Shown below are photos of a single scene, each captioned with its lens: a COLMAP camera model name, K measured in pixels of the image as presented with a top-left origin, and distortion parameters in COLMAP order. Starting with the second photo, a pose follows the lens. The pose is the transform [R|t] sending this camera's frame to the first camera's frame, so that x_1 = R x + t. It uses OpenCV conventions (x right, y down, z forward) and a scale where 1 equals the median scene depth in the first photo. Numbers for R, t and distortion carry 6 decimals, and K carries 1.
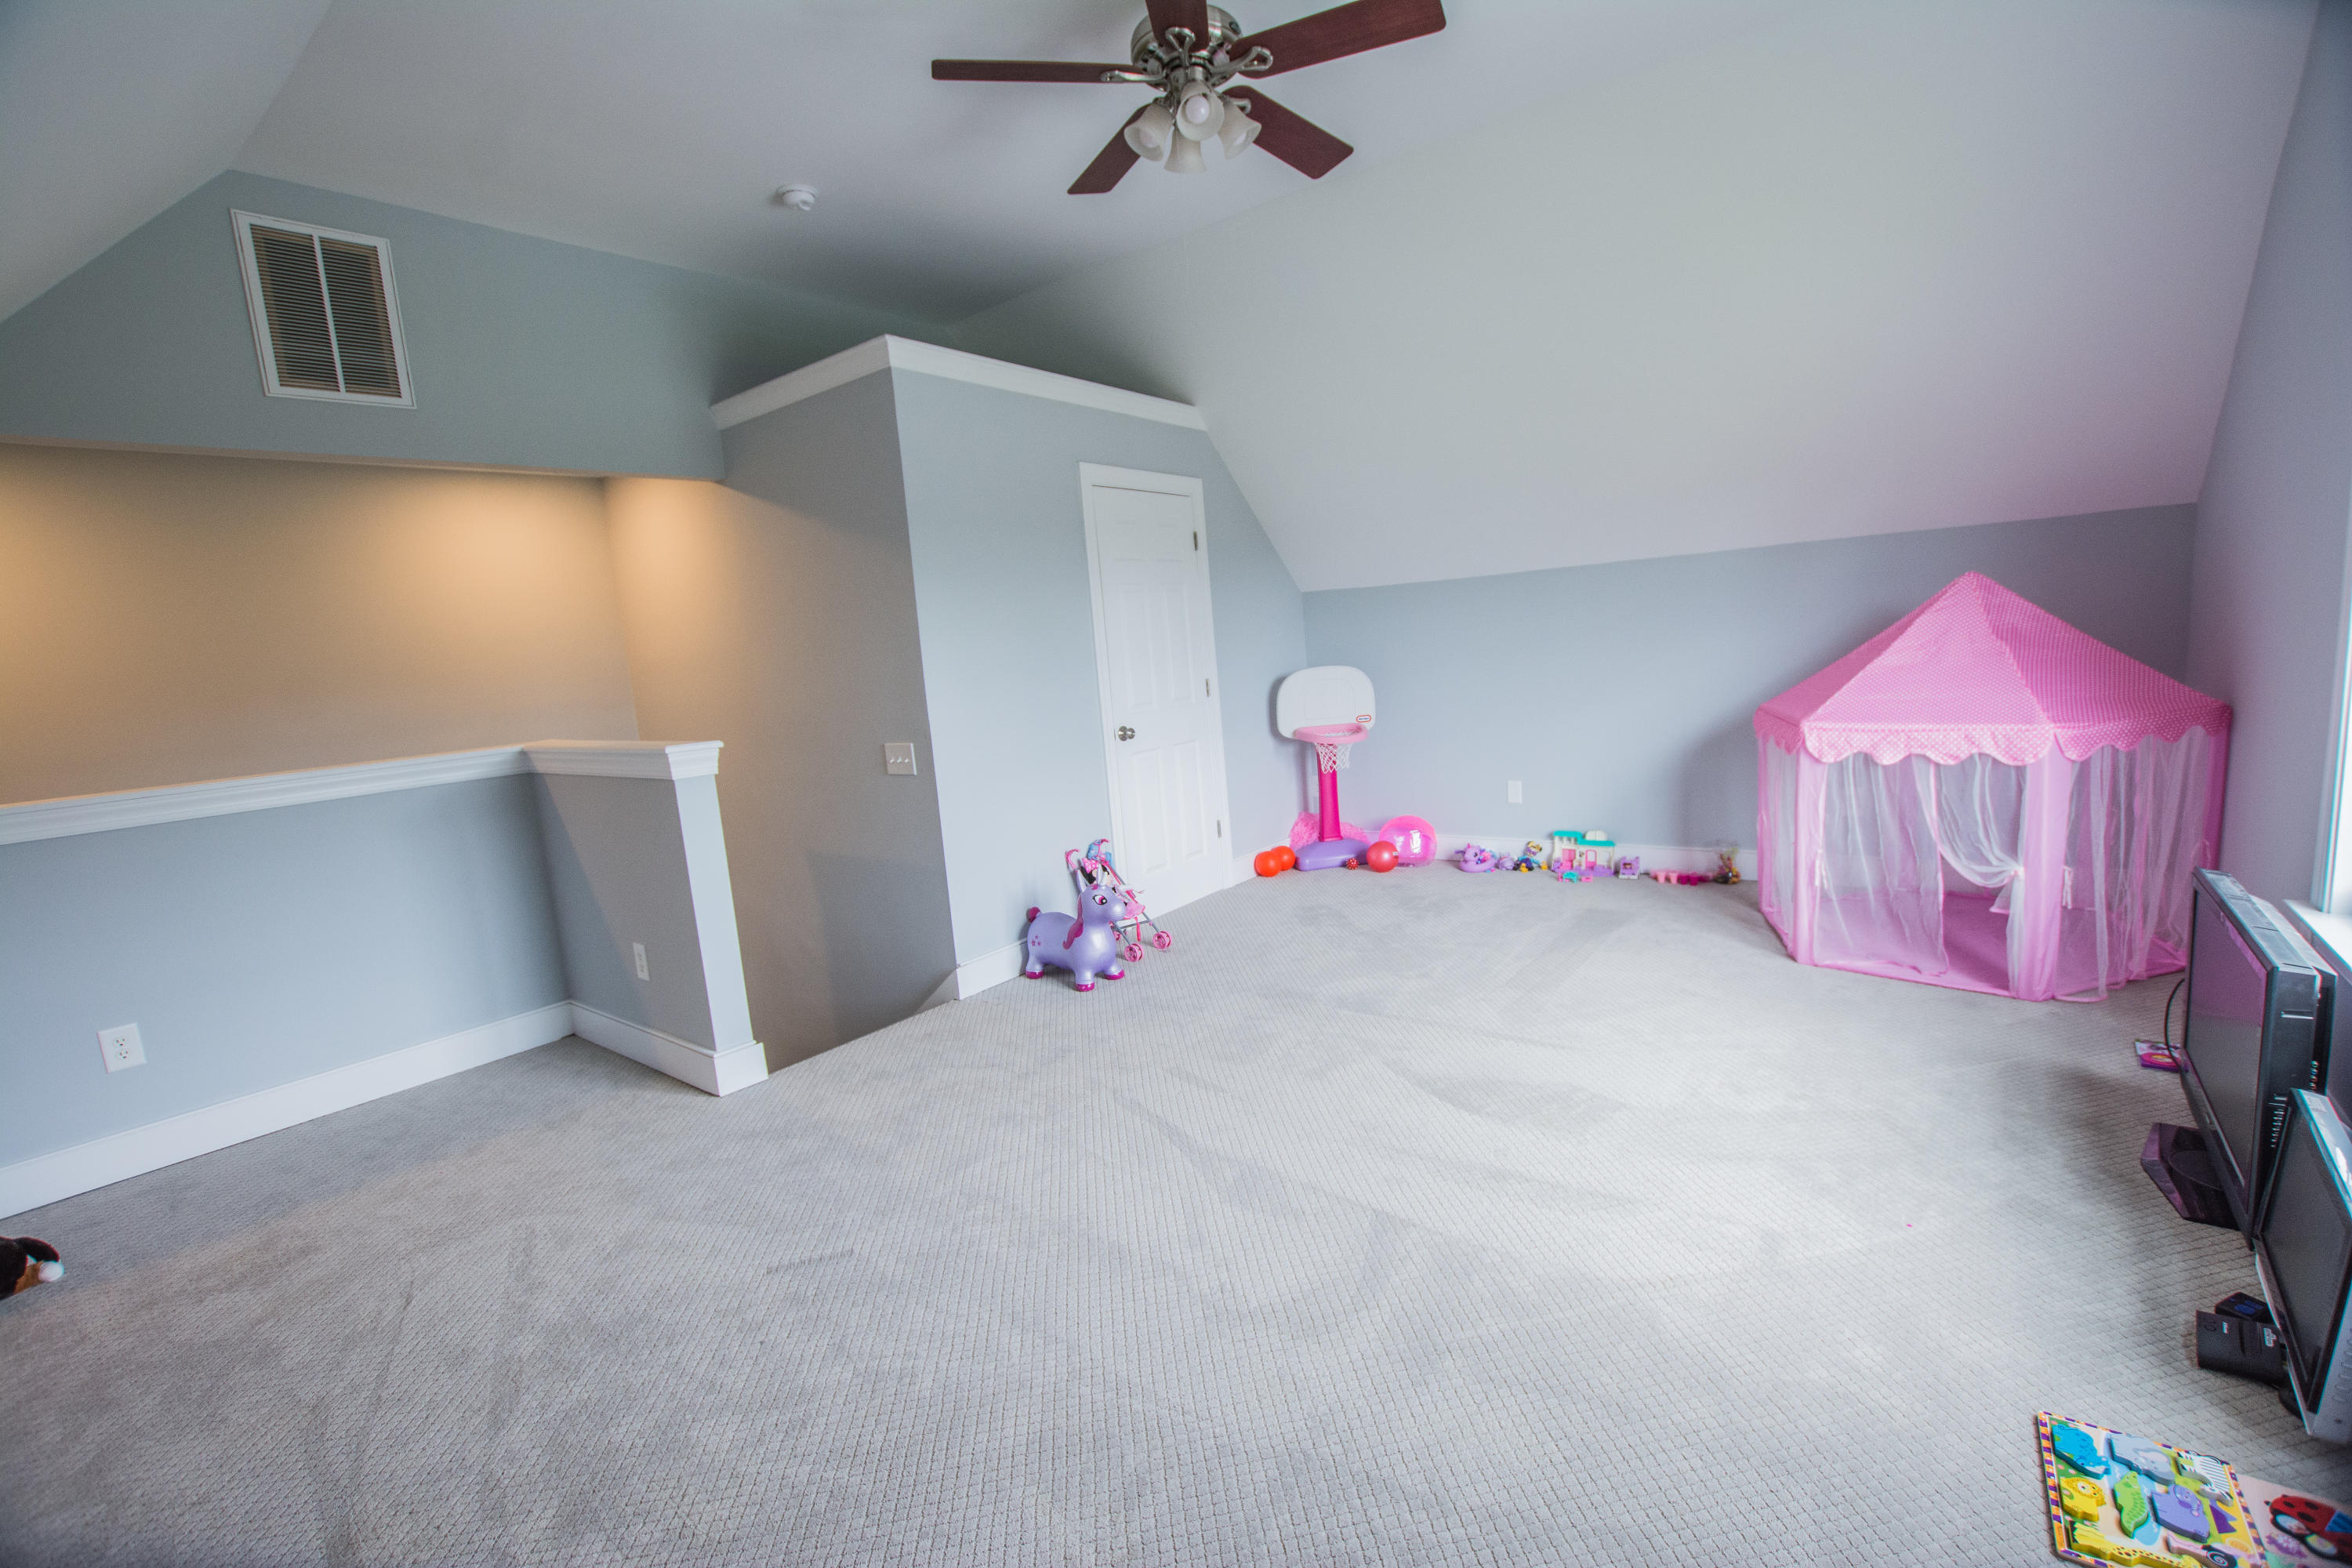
lens RADIAL K [[1065.4, 0, 1186.4], [0, 1065.4, 781.8], [0, 0, 1]] dist [-0.000053, -0.000028]
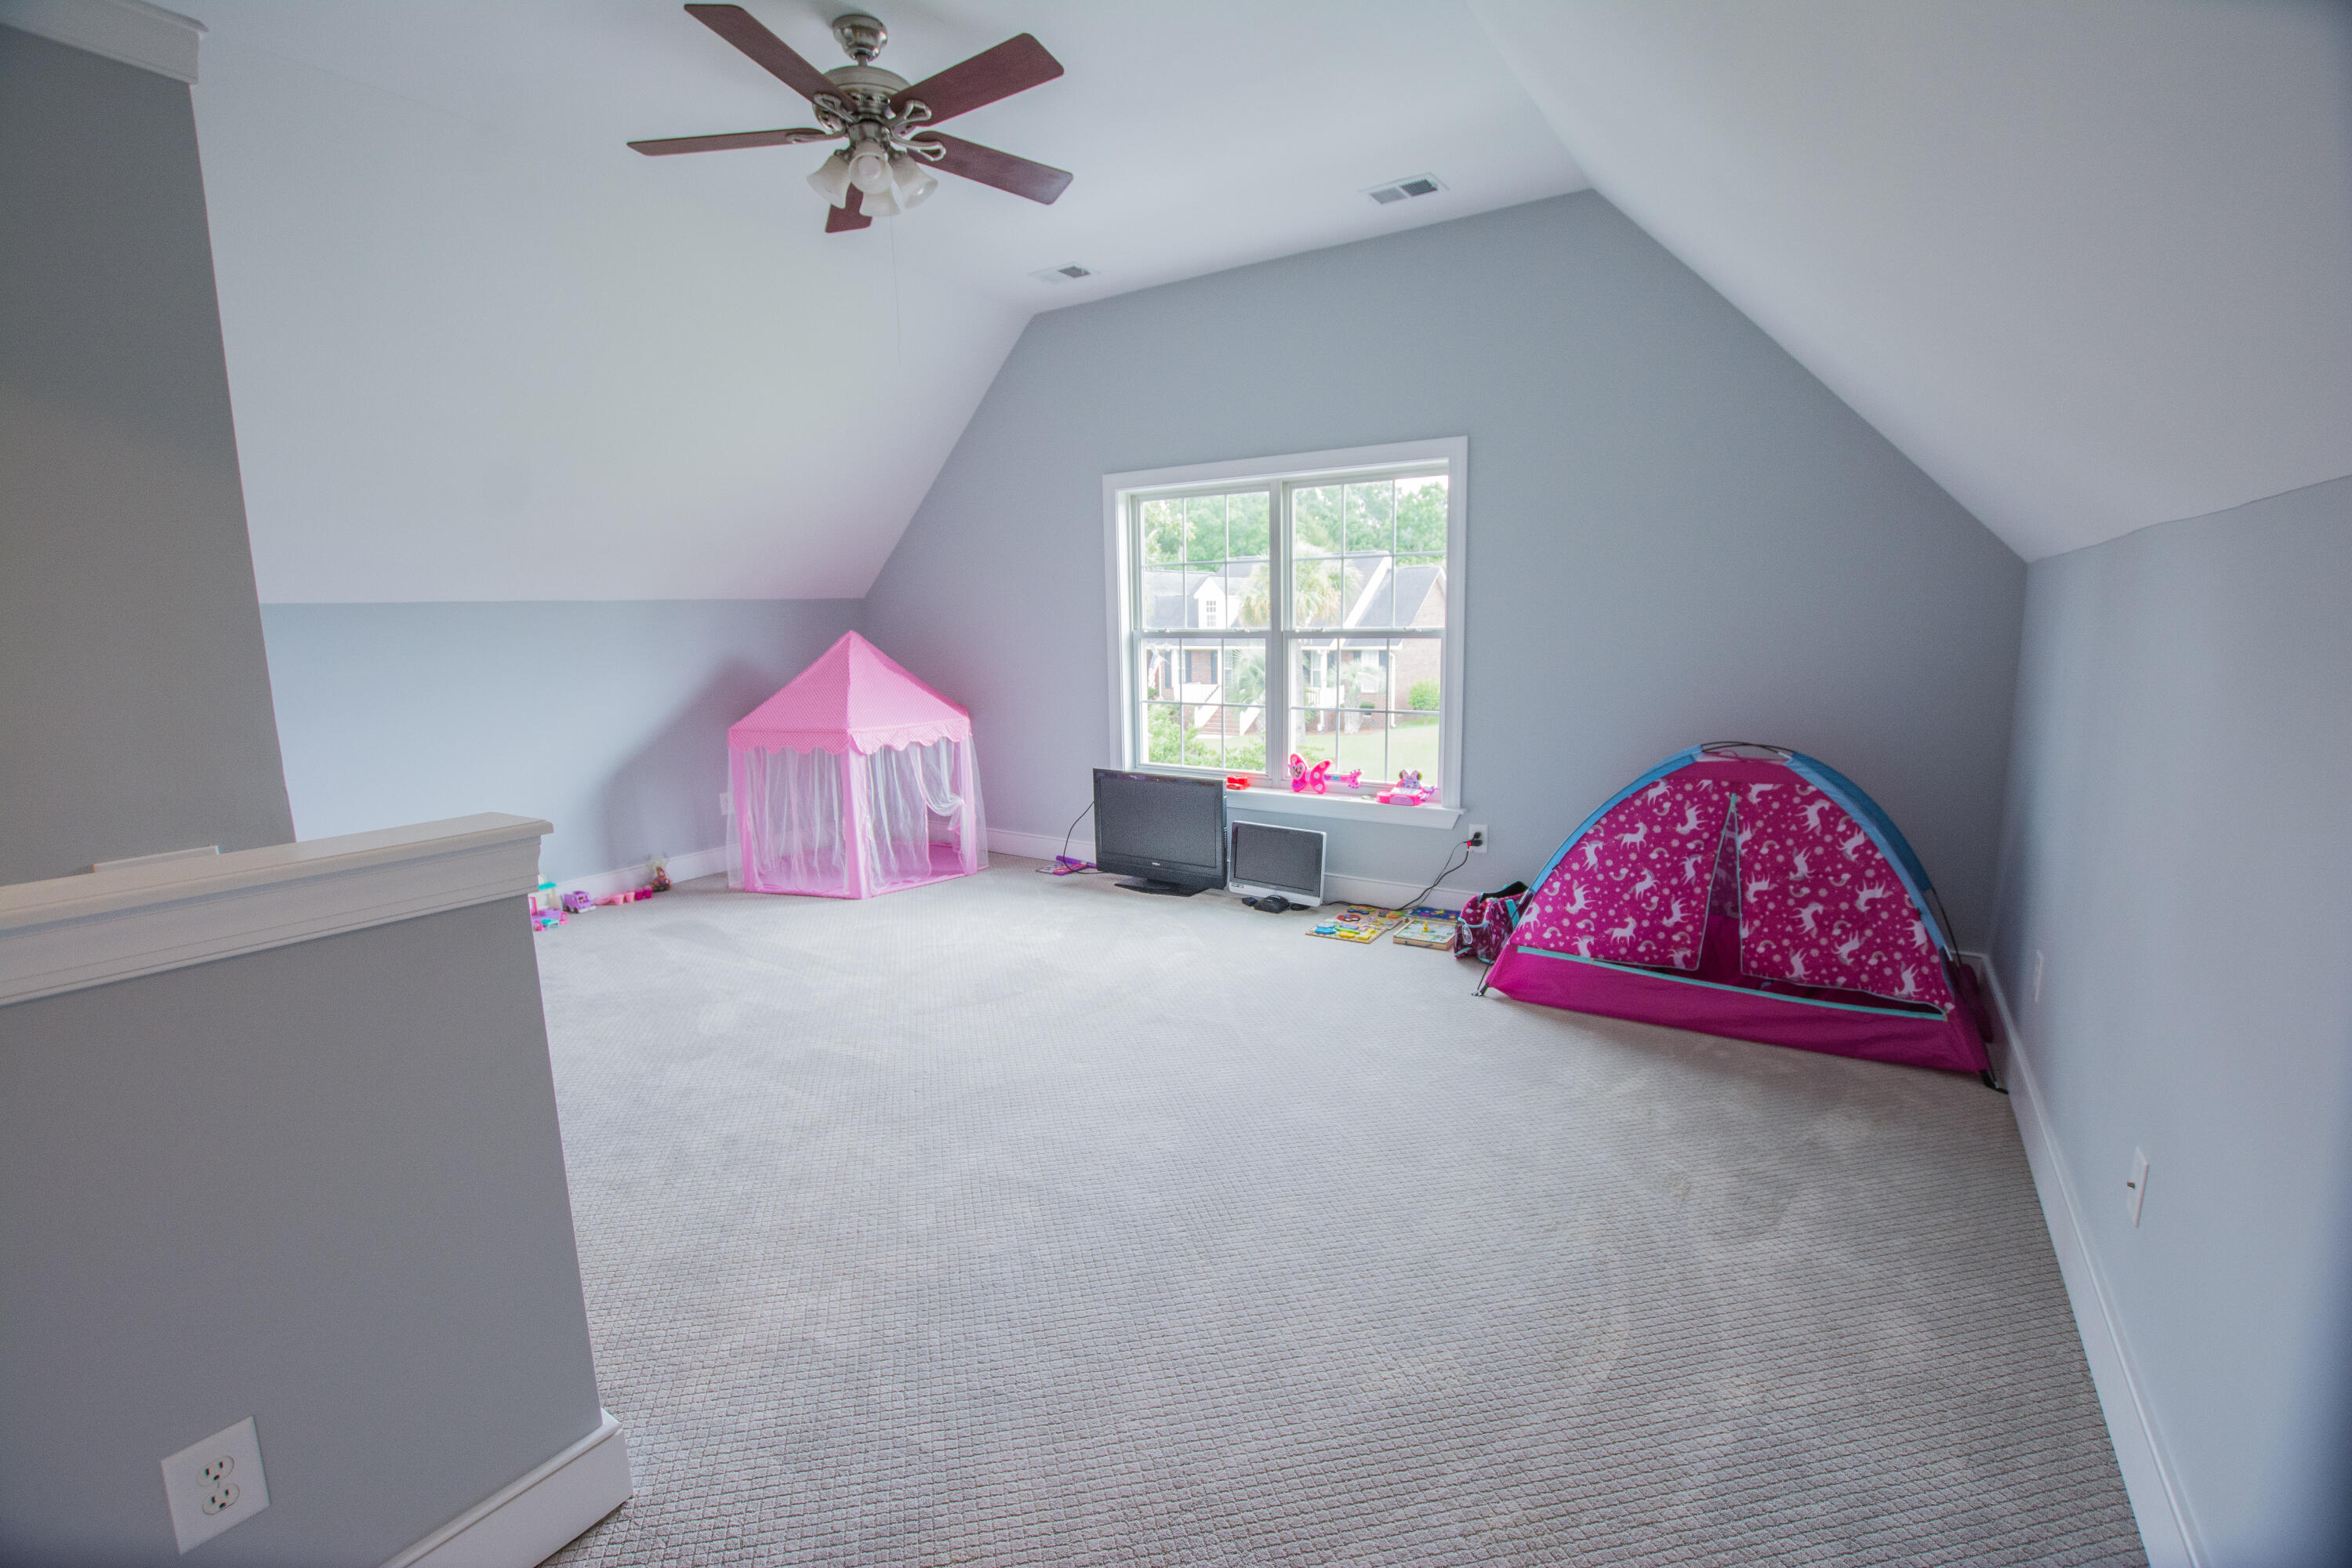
lens RADIAL K [[1065.4, 0, 1183.4], [0, 1065.4, 786.3], [0, 0, 1]] dist [-0.000053, -0.000028]
pose [[-0.053418, -0.089233, 0.994577, -0.904908], [0.161274, 0.982153, 0.096780, -0.048560], [-0.985463, 0.165569, -0.038074, 0.652501]]
